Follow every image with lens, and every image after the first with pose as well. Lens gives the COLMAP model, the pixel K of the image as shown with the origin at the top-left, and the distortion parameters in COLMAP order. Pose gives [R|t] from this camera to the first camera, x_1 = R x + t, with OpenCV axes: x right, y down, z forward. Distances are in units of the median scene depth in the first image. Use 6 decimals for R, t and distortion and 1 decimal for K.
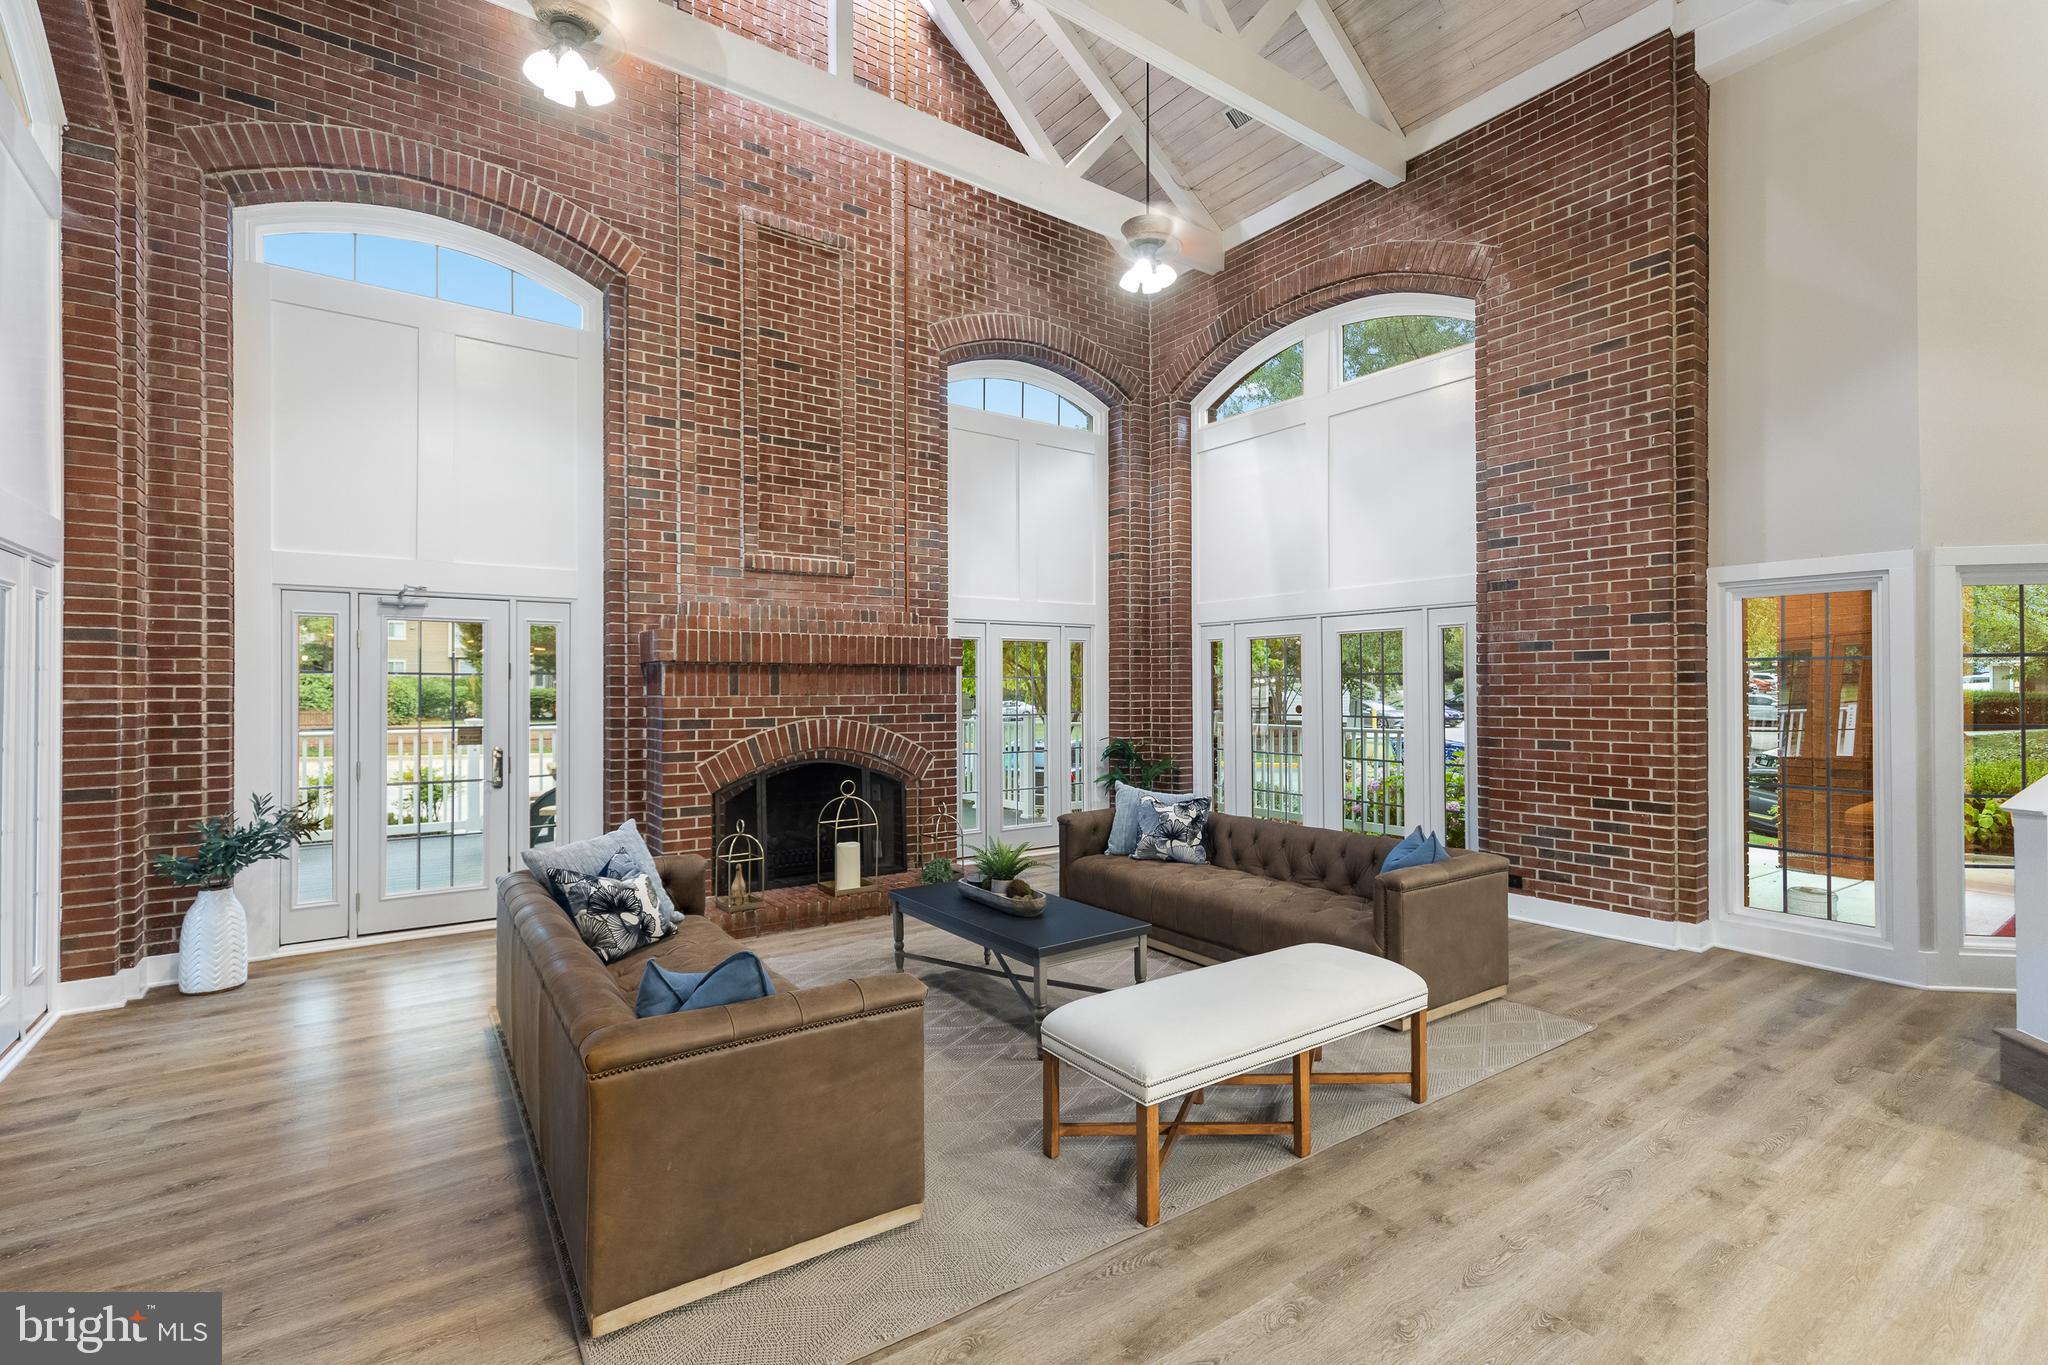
lens RADIAL K [[931.4, 0, 1066.3], [0, 931.4, 669.0], [0, 0, 1]] dist [0.008858, 0.000058]
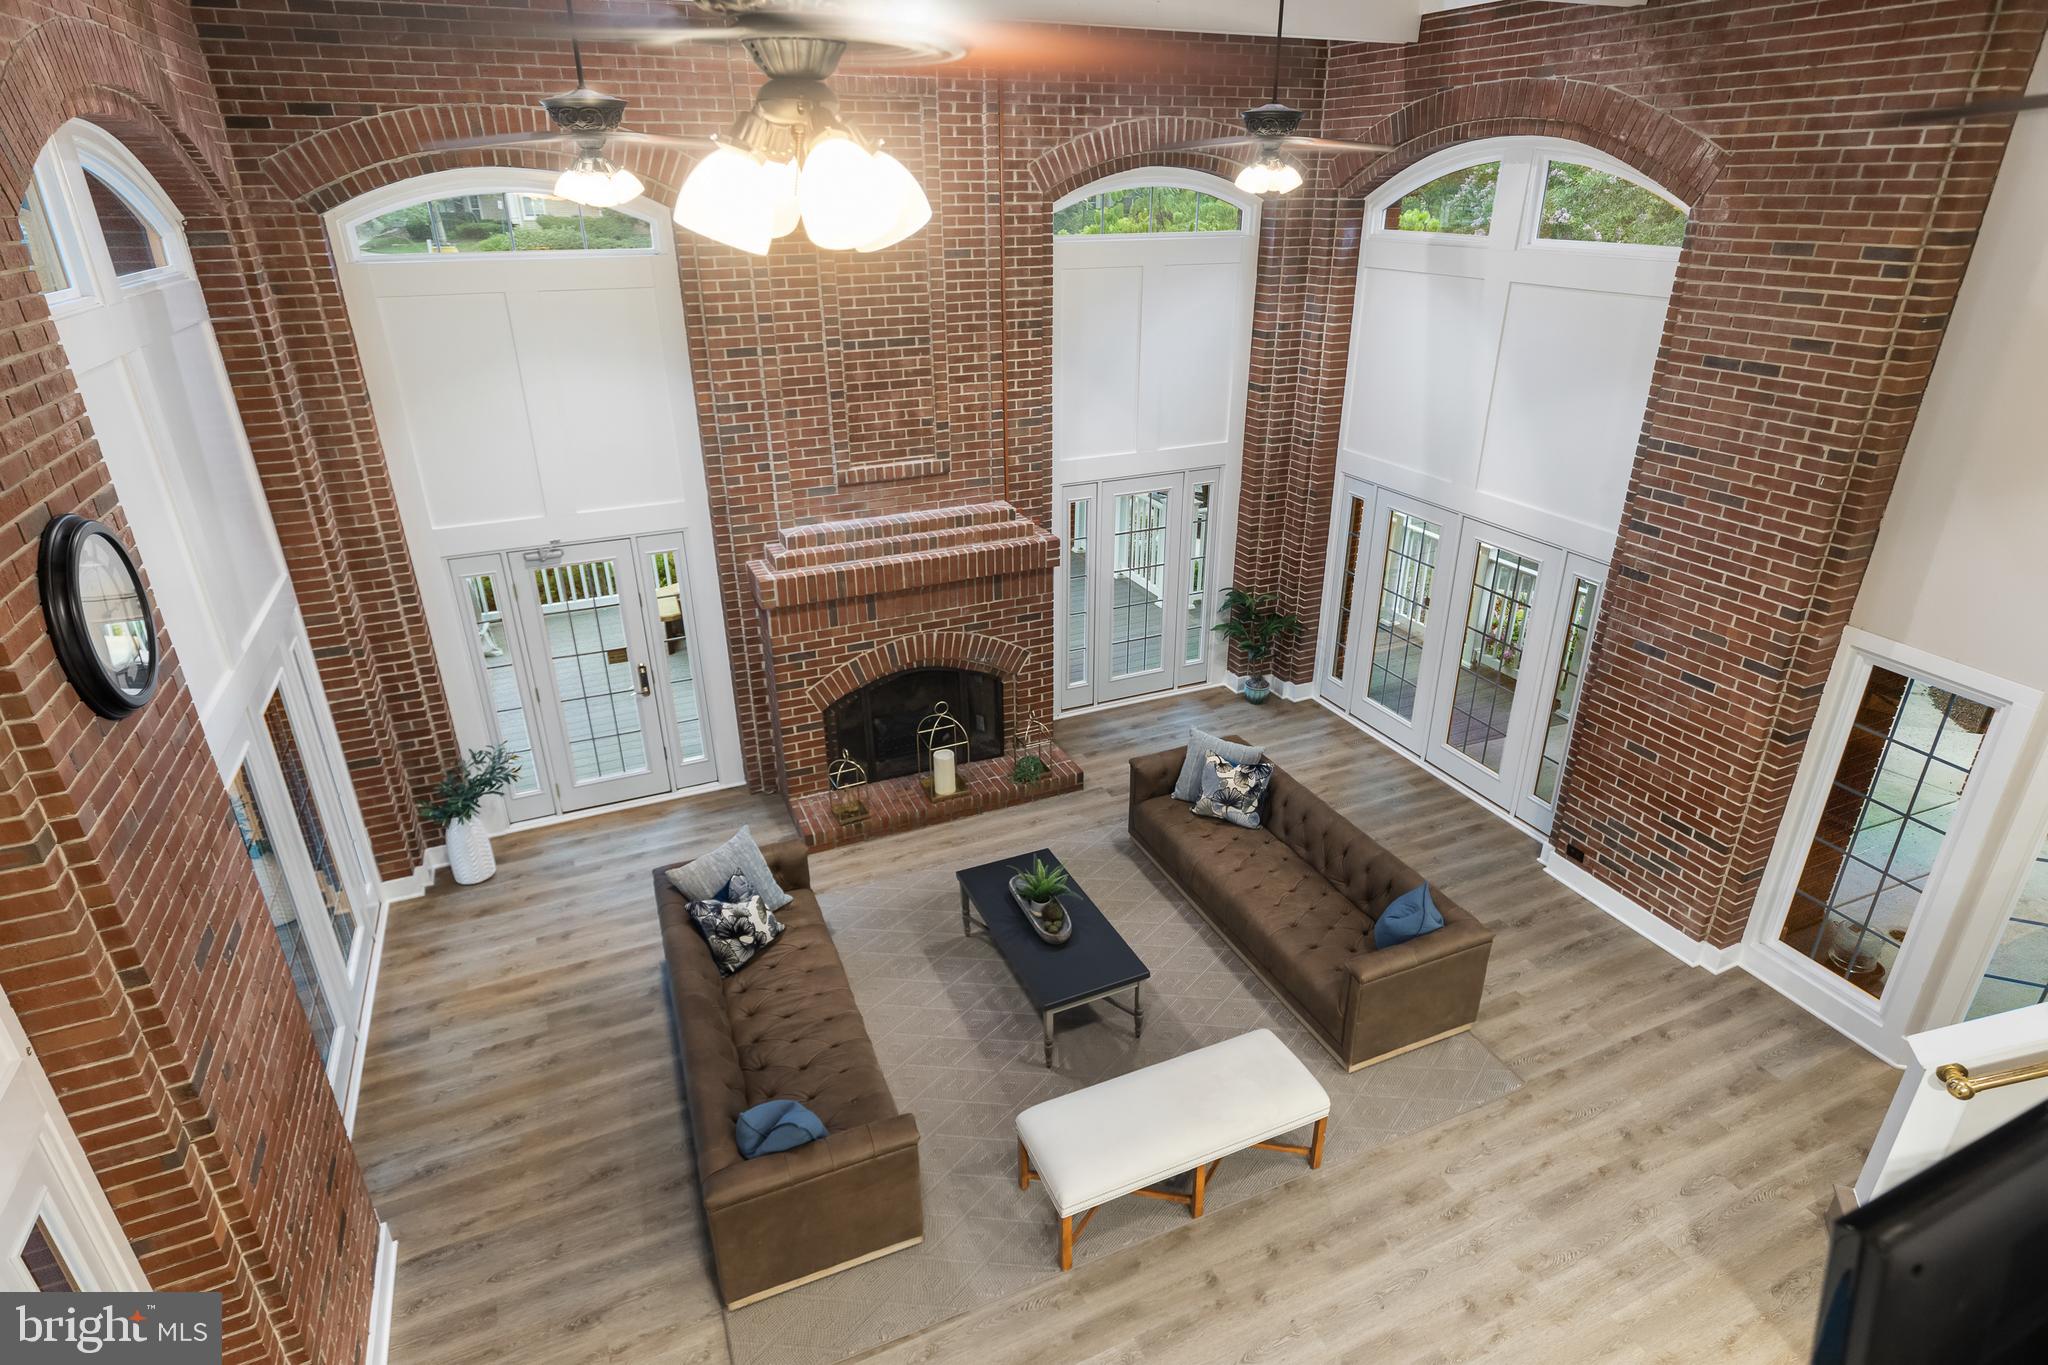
lens RADIAL K [[1095.8, 0, 1080.6], [0, 1095.8, 682.5], [0, 0, 1]] dist [0.000868, 0.000838]
pose [[0.980356, 0.096719, -0.171894, 0.141763], [-0.015056, 0.905667, 0.423722, -0.448302], [0.196660, -0.412810, 0.889332, -0.087565]]
